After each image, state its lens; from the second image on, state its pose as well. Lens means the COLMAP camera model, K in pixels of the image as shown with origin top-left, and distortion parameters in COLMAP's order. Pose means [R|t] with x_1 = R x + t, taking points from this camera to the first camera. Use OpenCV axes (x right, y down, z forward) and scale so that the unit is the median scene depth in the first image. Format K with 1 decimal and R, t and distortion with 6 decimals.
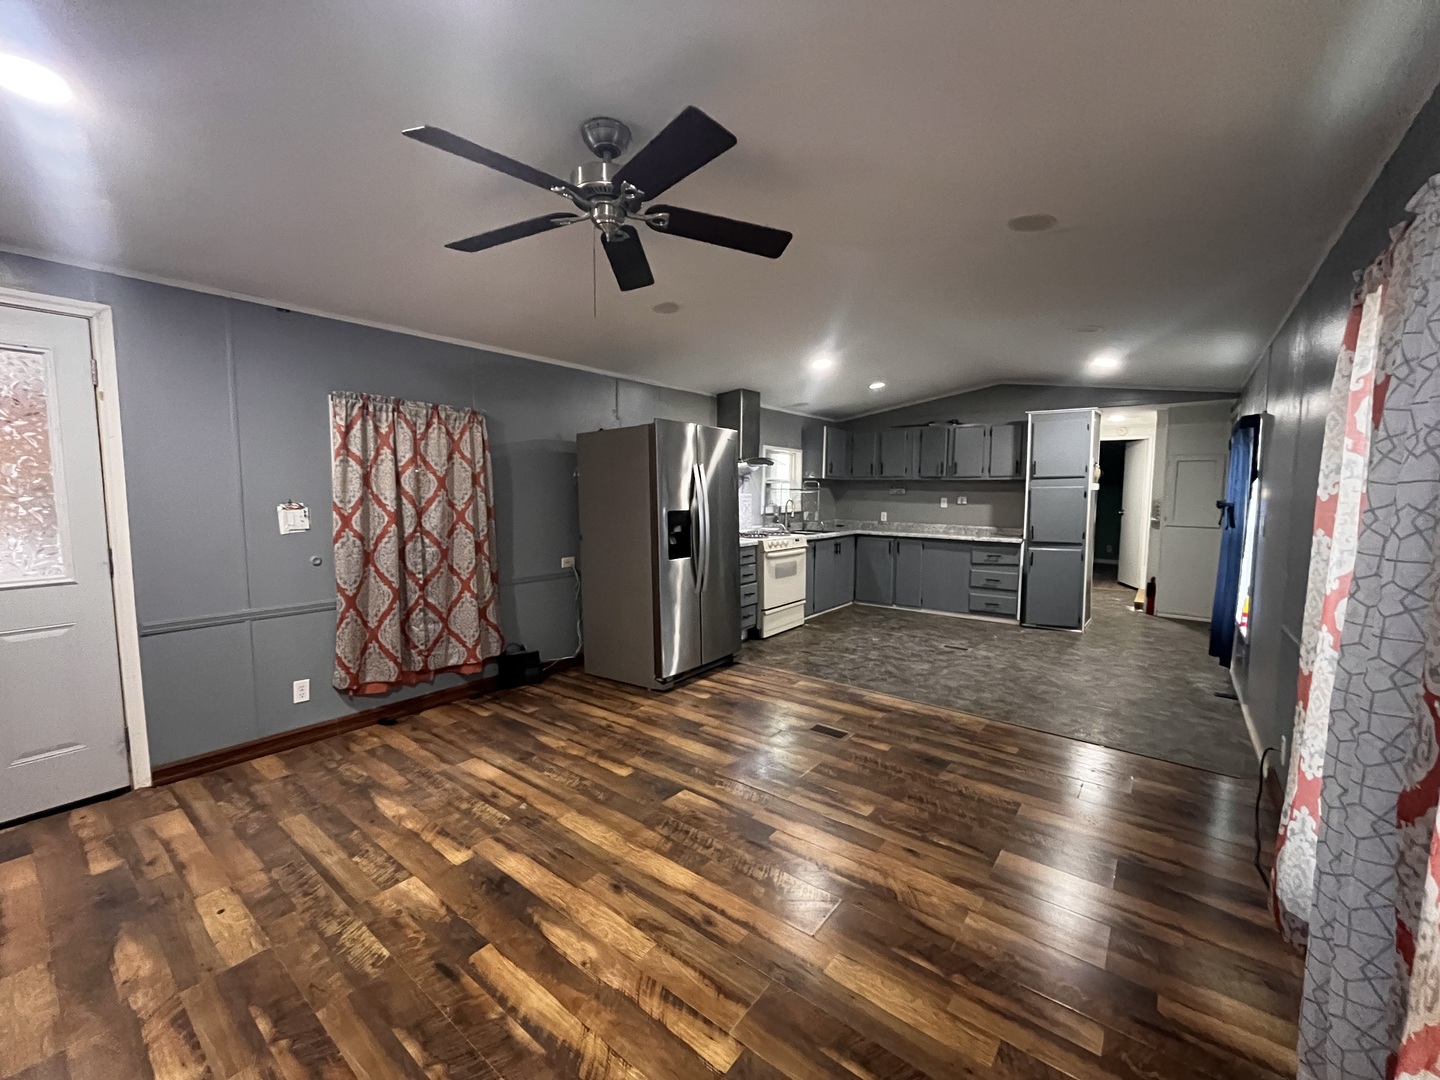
lens RADIAL K [[583.8, 0, 720.0], [0, 583.8, 540.0], [0, 0, 1]] dist [-0.005123, -0.000188]
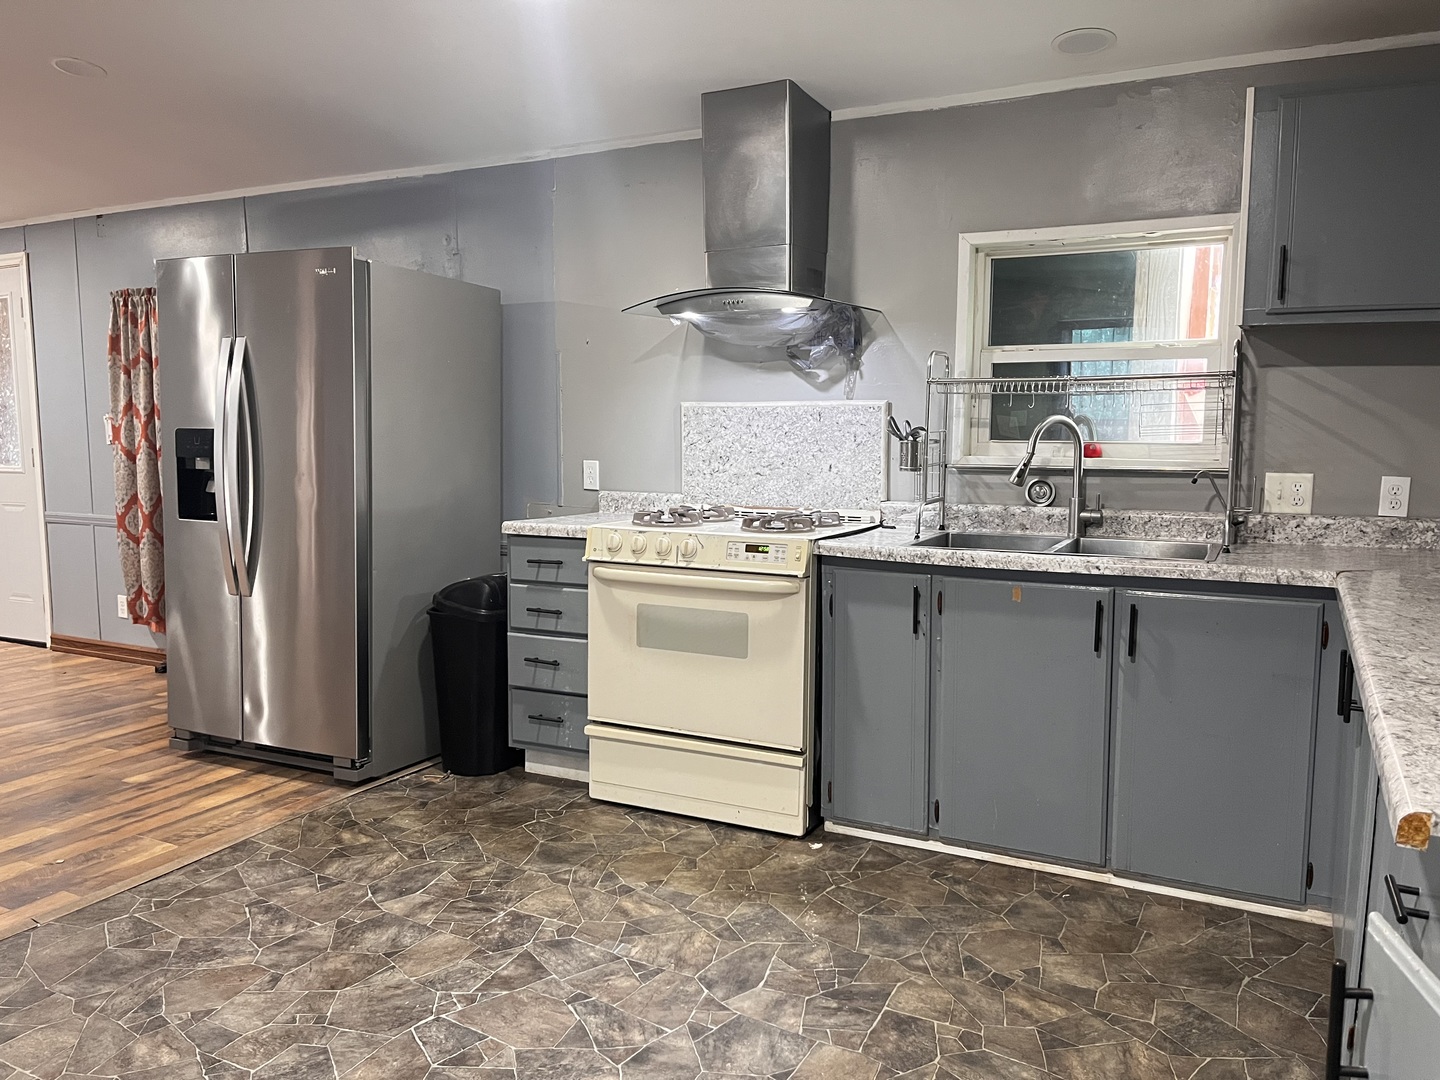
lens RADIAL K [[1087.7, 0, 720.0], [0, 1087.7, 540.0], [0, 0, 1]] dist [0.086409, -0.119216]
pose [[0.188345, 0.103597, -0.976624, 0.737155], [-0.081881, 0.992615, 0.089502, -0.057674], [0.978684, 0.063110, 0.195437, 0.936039]]
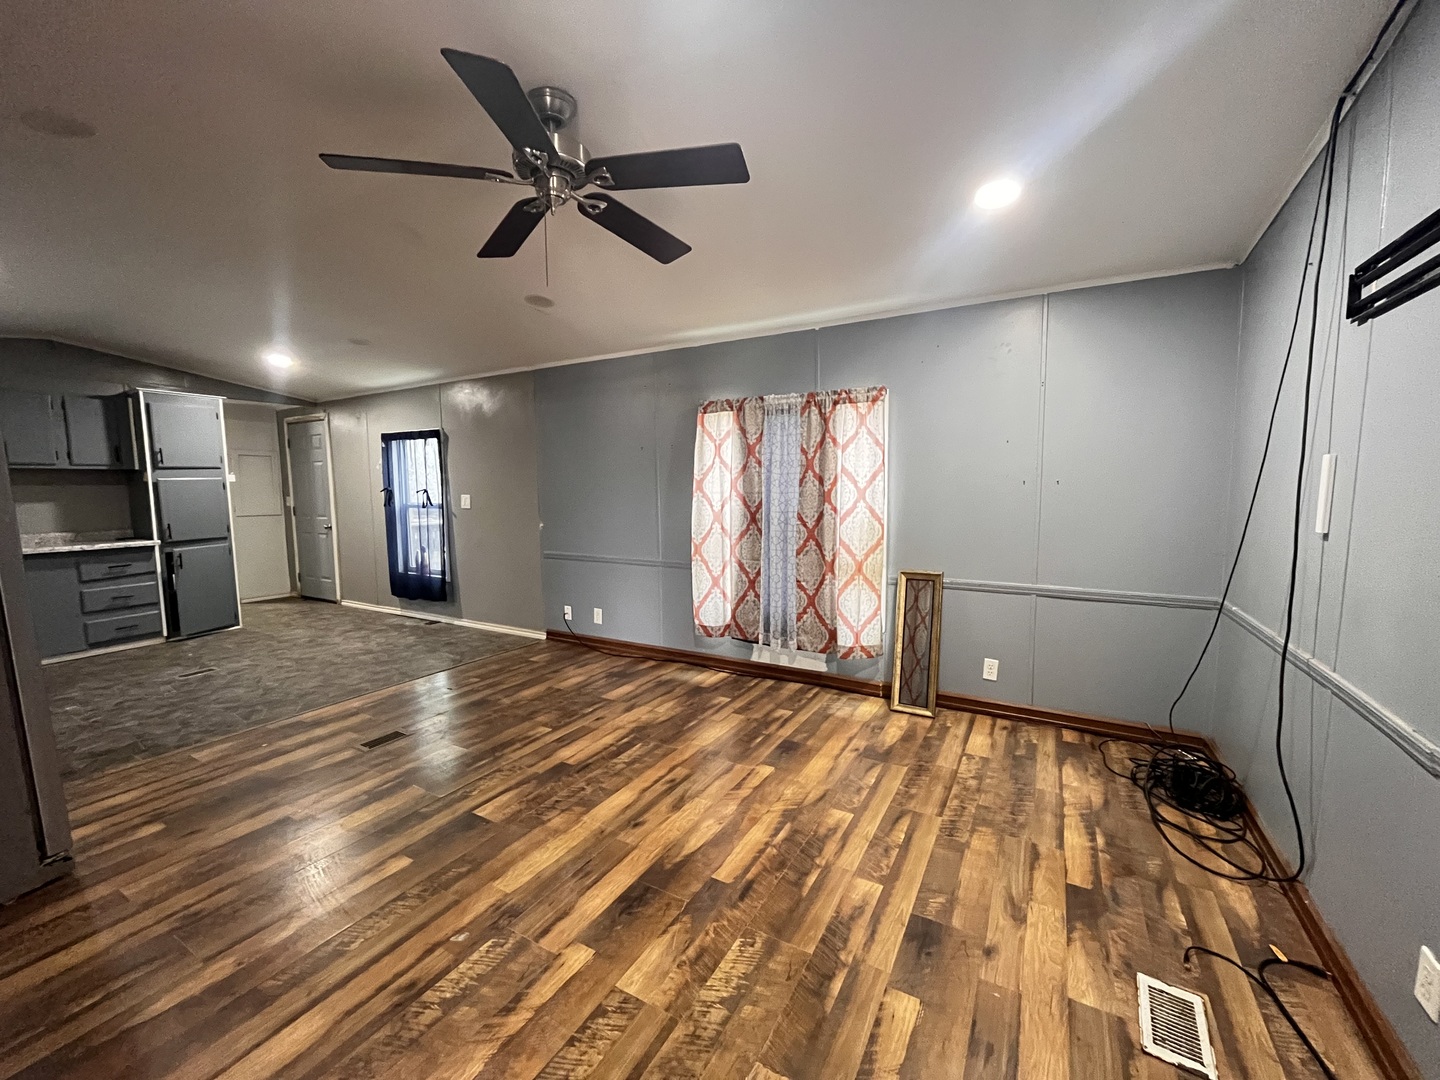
lens RADIAL K [[583.8, 0, 720.0], [0, 583.8, 540.0], [0, 0, 1]] dist [-0.005123, -0.000188]
pose [[-0.144140, -0.097317, 0.984760, -0.467695], [0.092117, 0.989512, 0.111270, -0.022604], [-0.985260, 0.106752, -0.133664, 0.346278]]
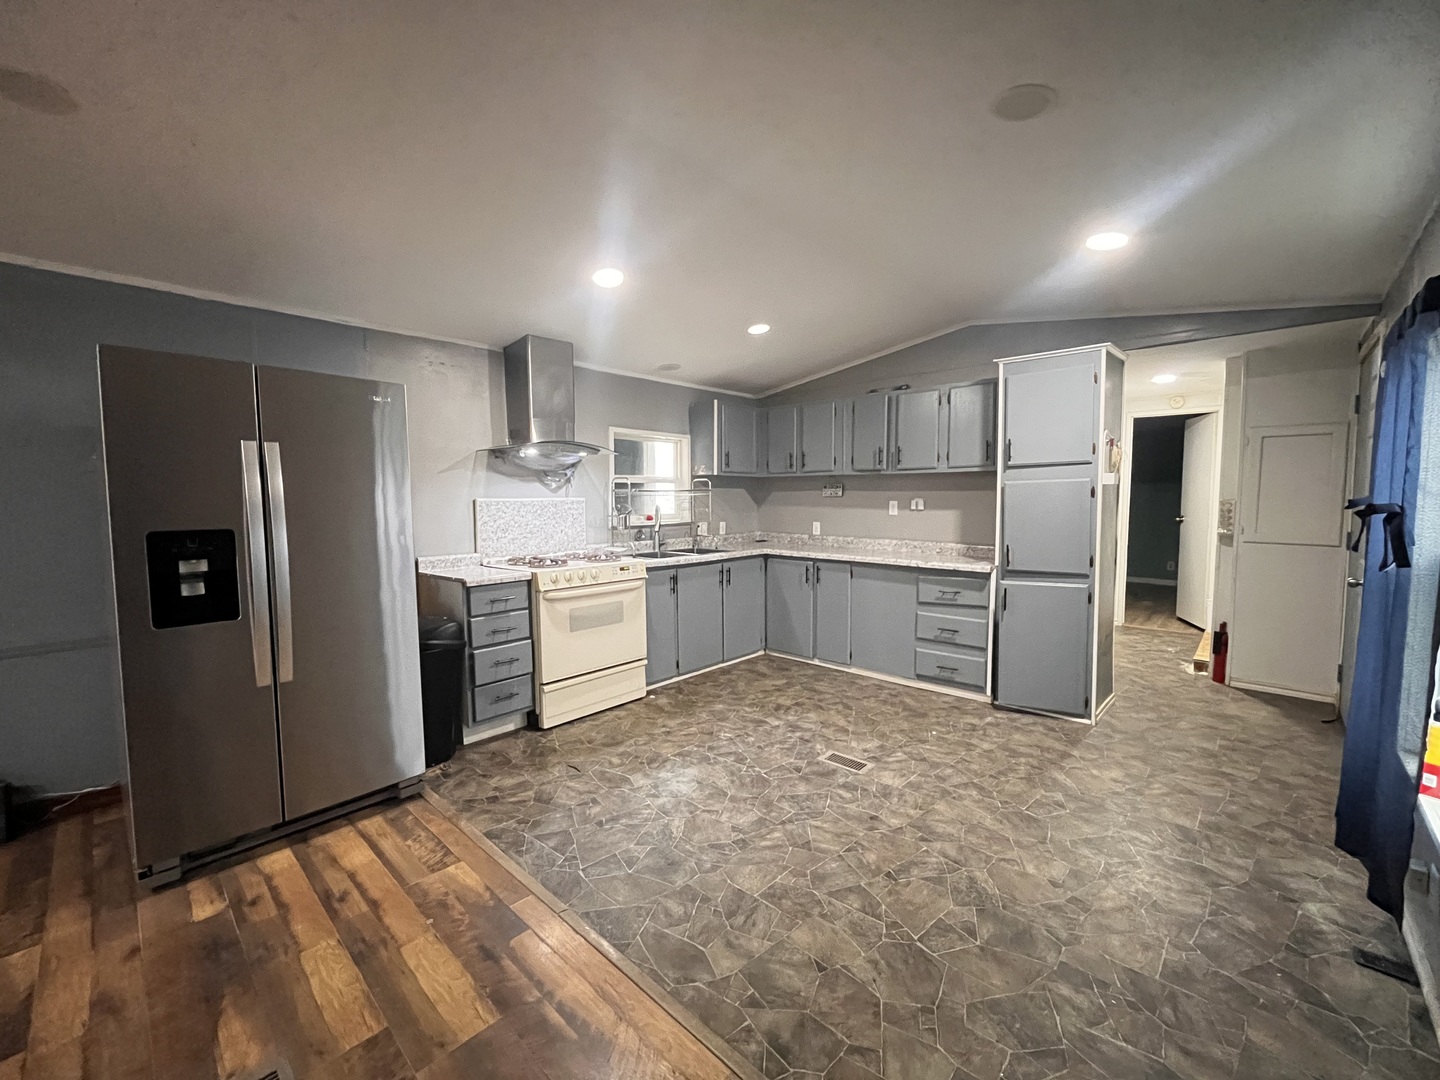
lens RADIAL K [[583.8, 0, 720.0], [0, 583.8, 540.0], [0, 0, 1]] dist [-0.005123, -0.000188]
pose [[0.995824, -0.003980, -0.091211, 0.318648], [0.002954, 0.999931, -0.011388, -0.025412], [0.091250, 0.011071, 0.995766, 0.396043]]
